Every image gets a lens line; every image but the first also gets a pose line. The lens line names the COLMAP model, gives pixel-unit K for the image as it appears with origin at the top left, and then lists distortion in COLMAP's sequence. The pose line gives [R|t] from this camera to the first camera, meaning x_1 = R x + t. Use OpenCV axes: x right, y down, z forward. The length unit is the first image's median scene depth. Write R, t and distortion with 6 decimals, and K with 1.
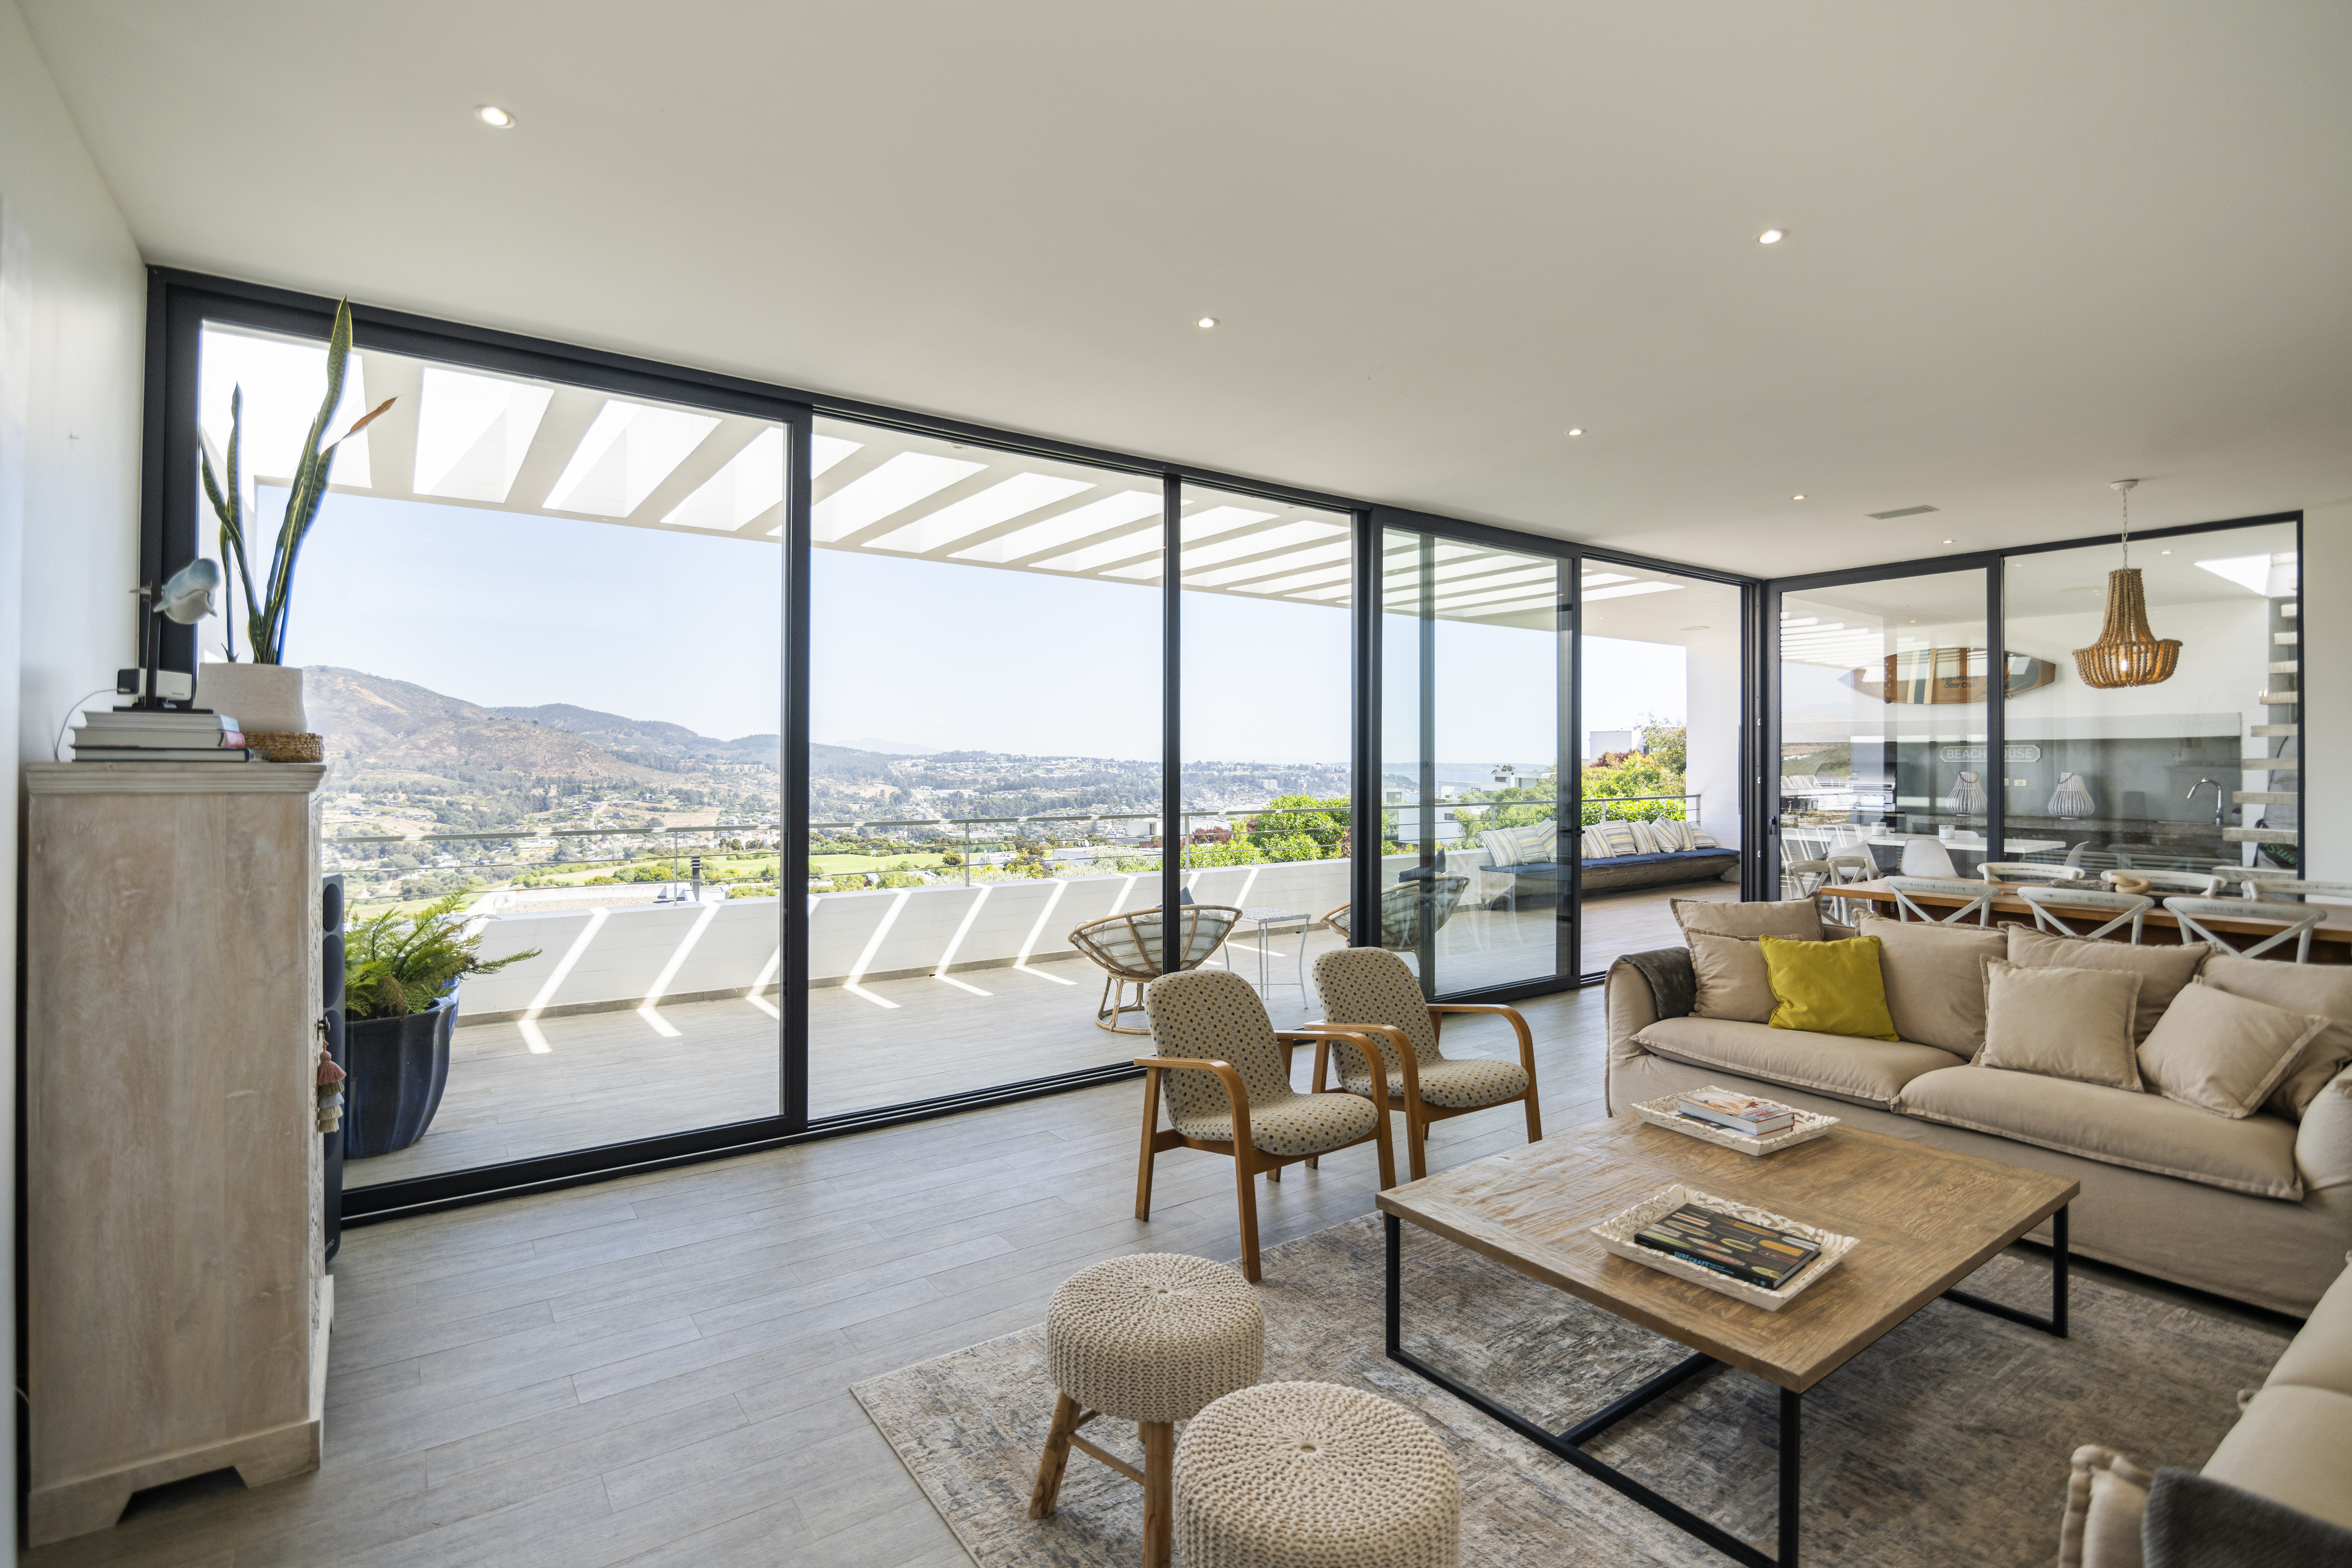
lens RADIAL K [[1098.4, 0, 1172.7], [0, 1098.4, 772.6], [0, 0, 1]] dist [-0.019043, 0.000855]
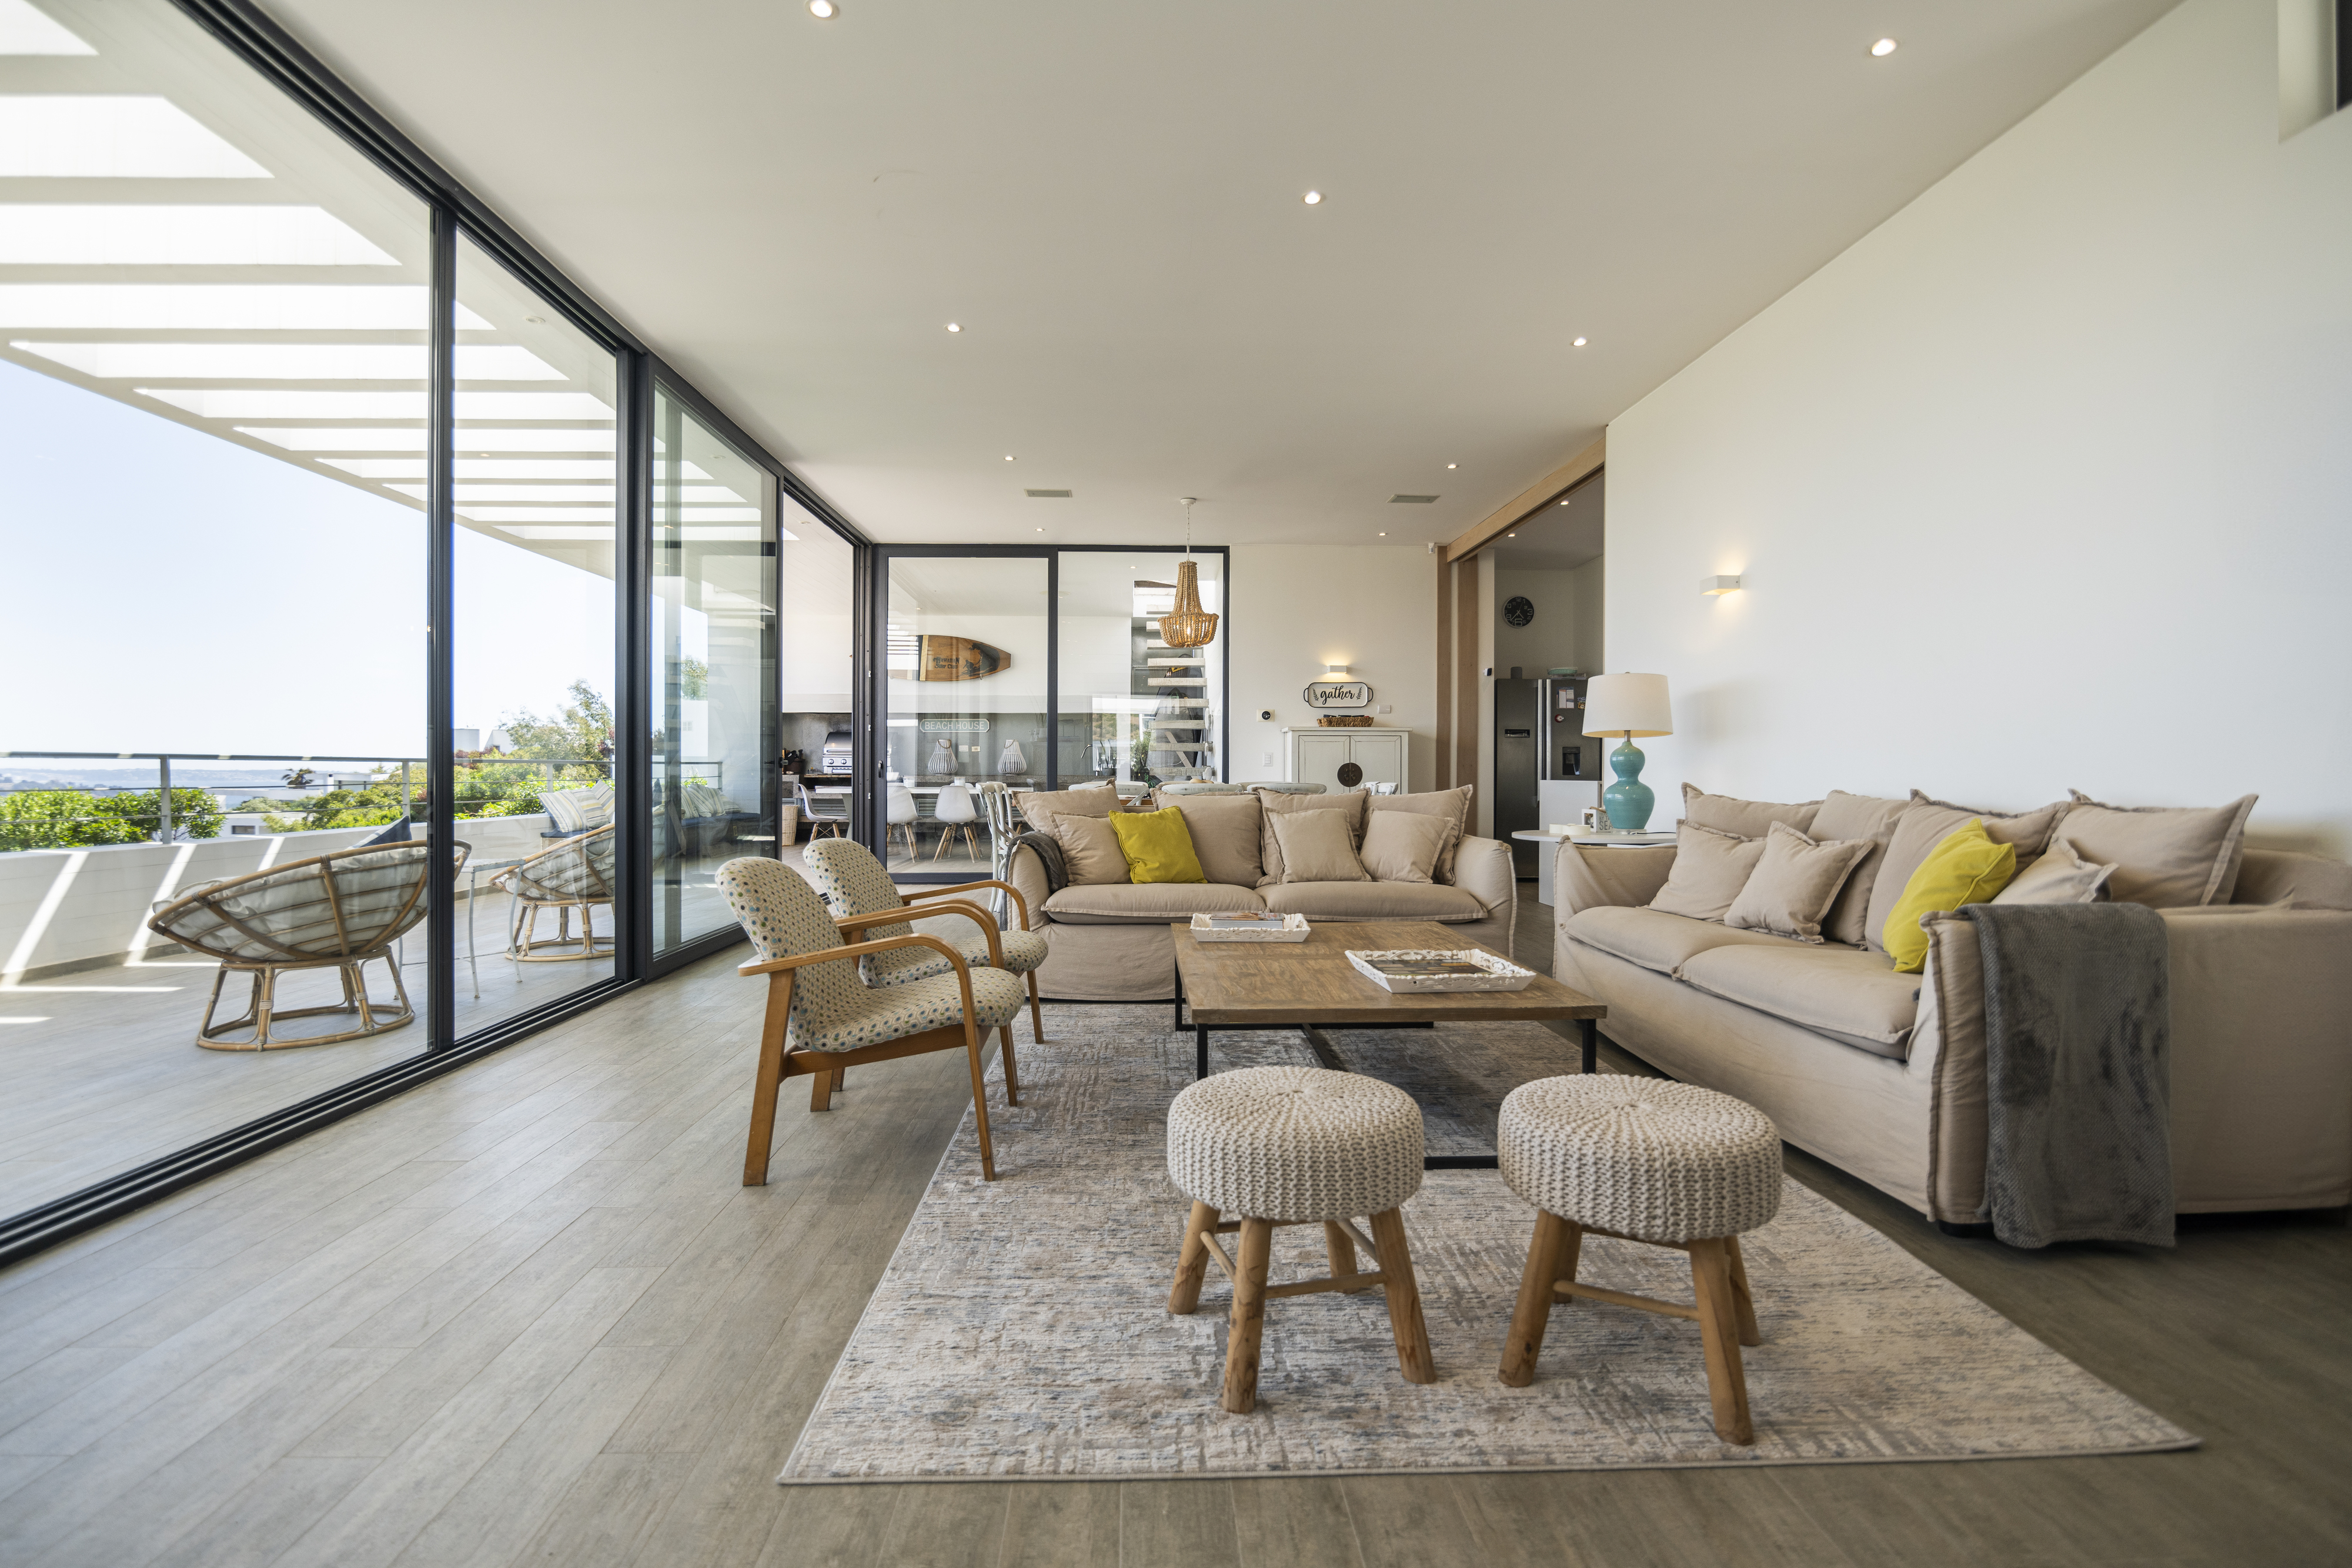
lens RADIAL K [[1098.4, 0, 1172.7], [0, 1098.4, 772.6], [0, 0, 1]] dist [-0.019043, 0.000855]
pose [[0.549379, -0.001083, 0.835573, -0.206296], [0.007887, 0.999961, -0.003890, 0.058174], [-0.835536, 0.008727, 0.549366, 0.154434]]
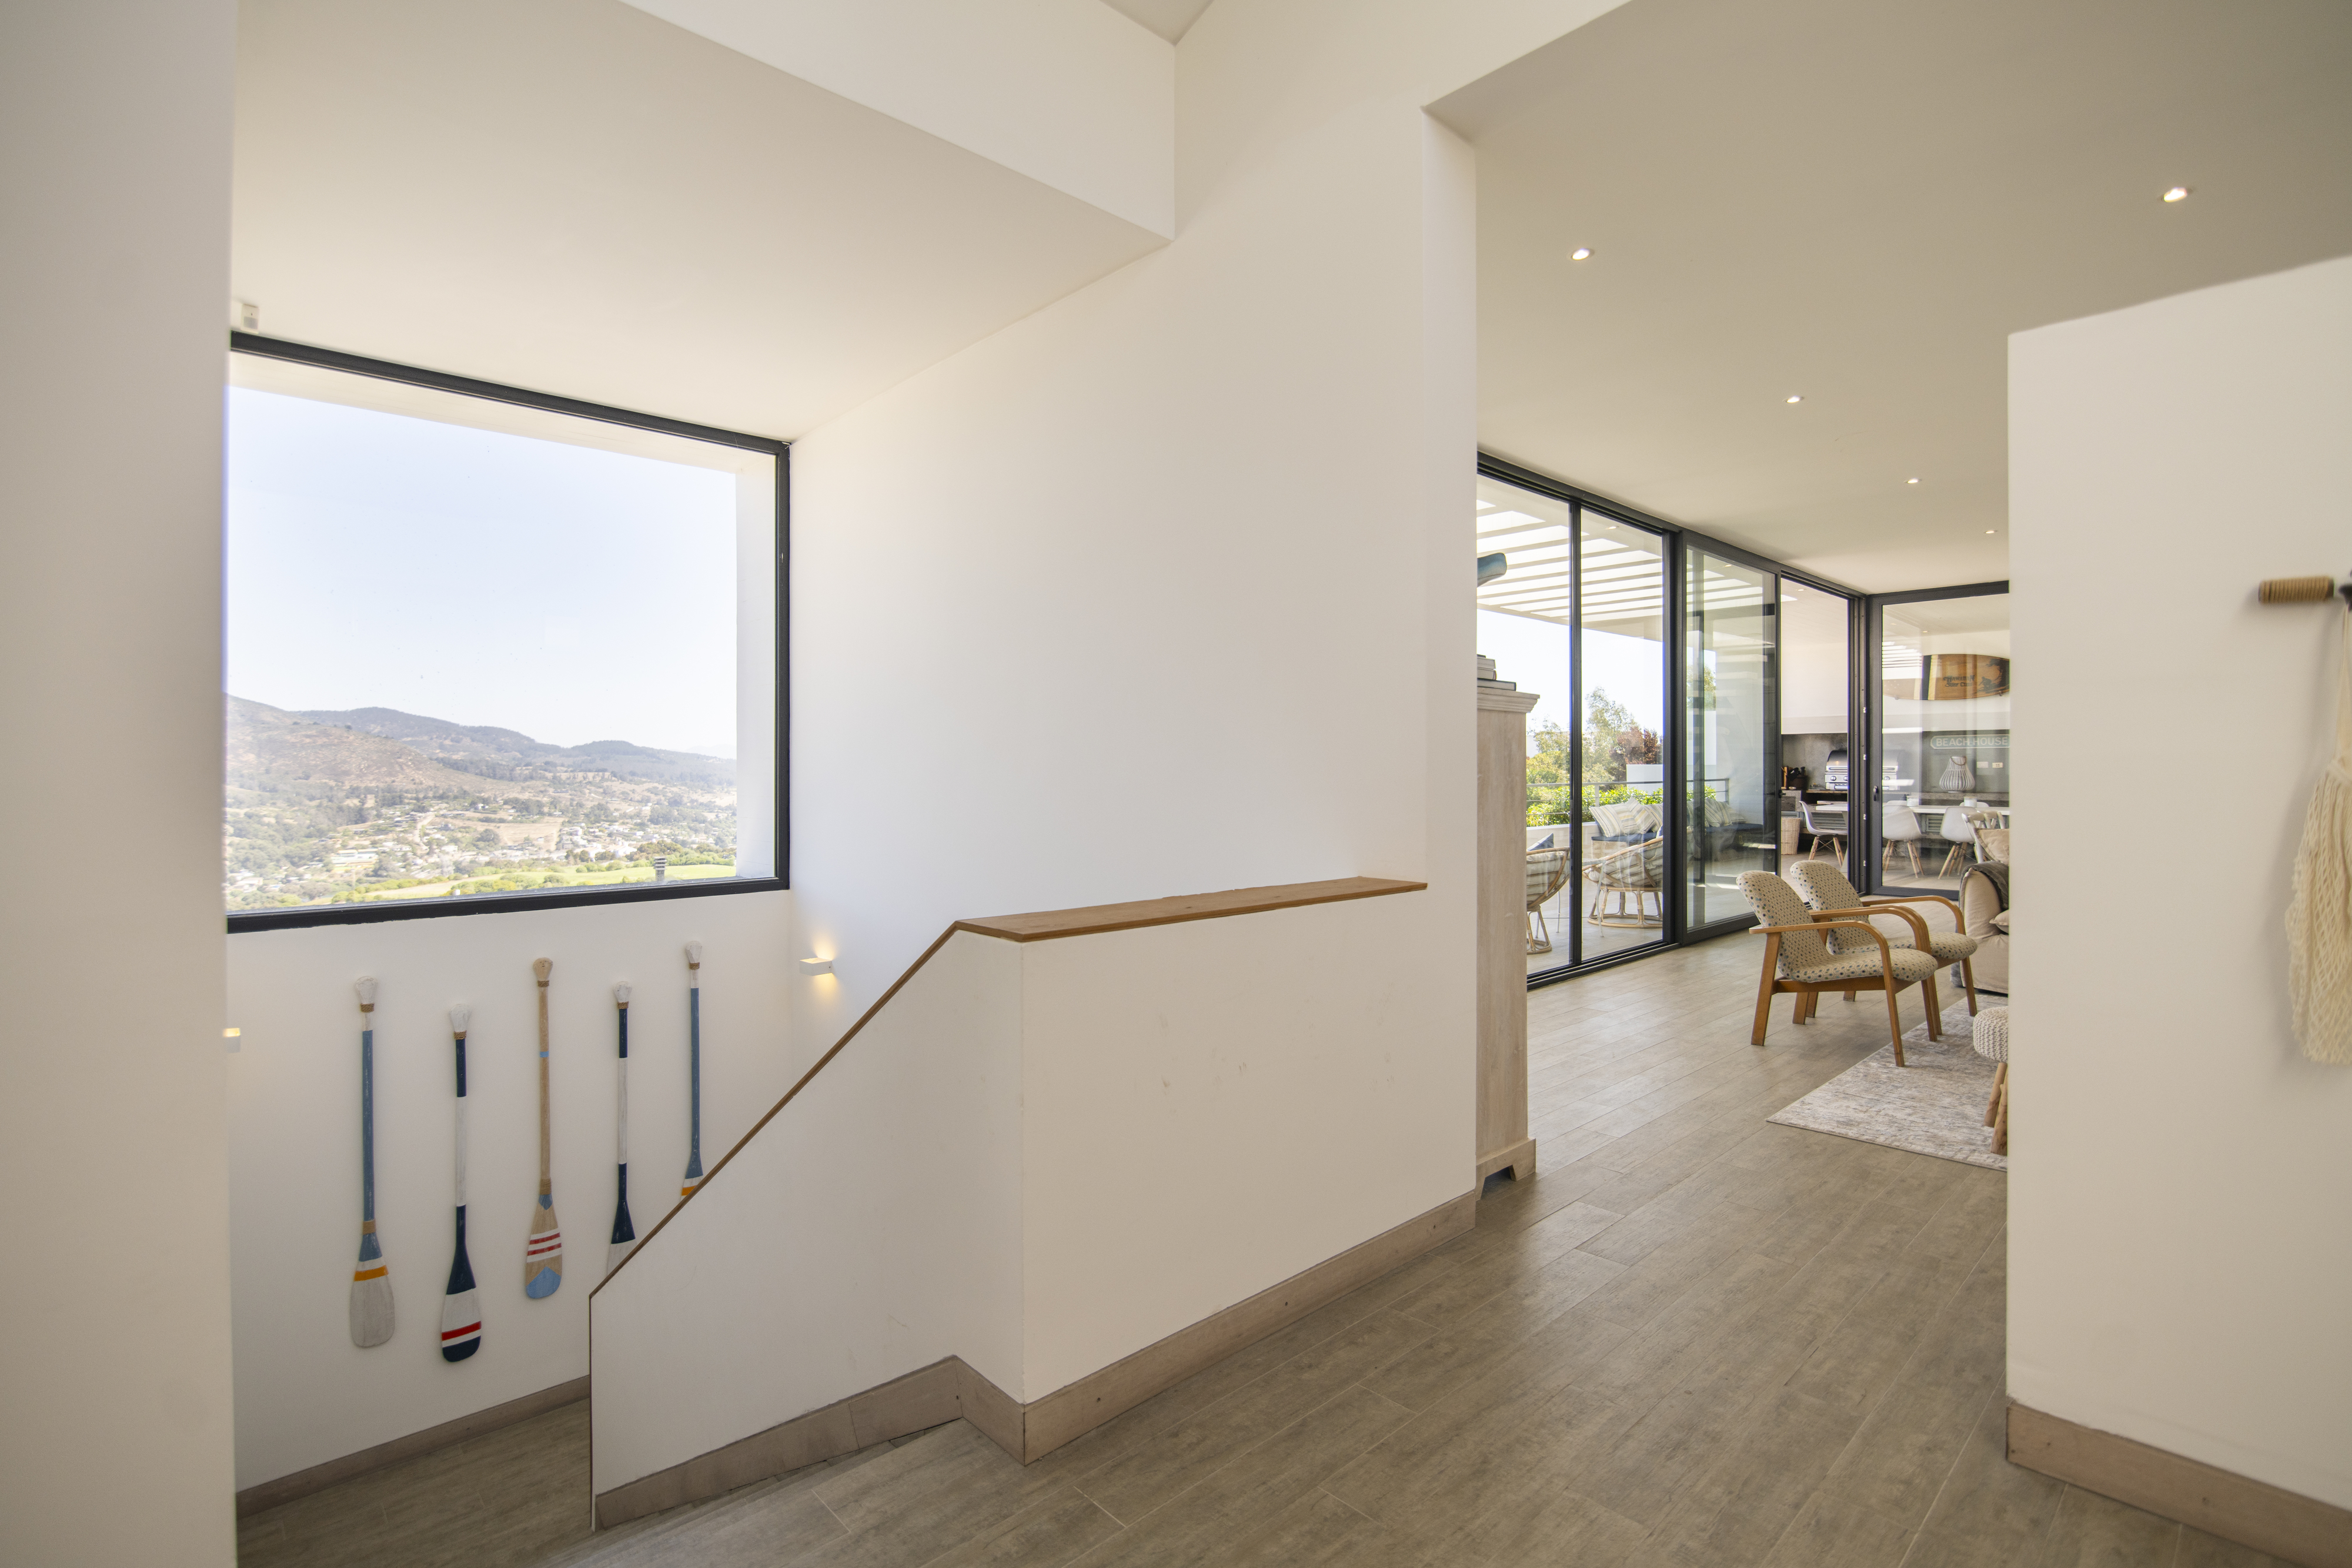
lens RADIAL K [[1098.4, 0, 1172.7], [0, 1098.4, 772.6], [0, 0, 1]] dist [-0.019043, 0.000855]
pose [[0.991232, -0.003861, 0.132080, -0.401077], [0.004690, 0.999971, -0.005966, 0.028574], [-0.132053, 0.006533, 0.991221, -0.115695]]
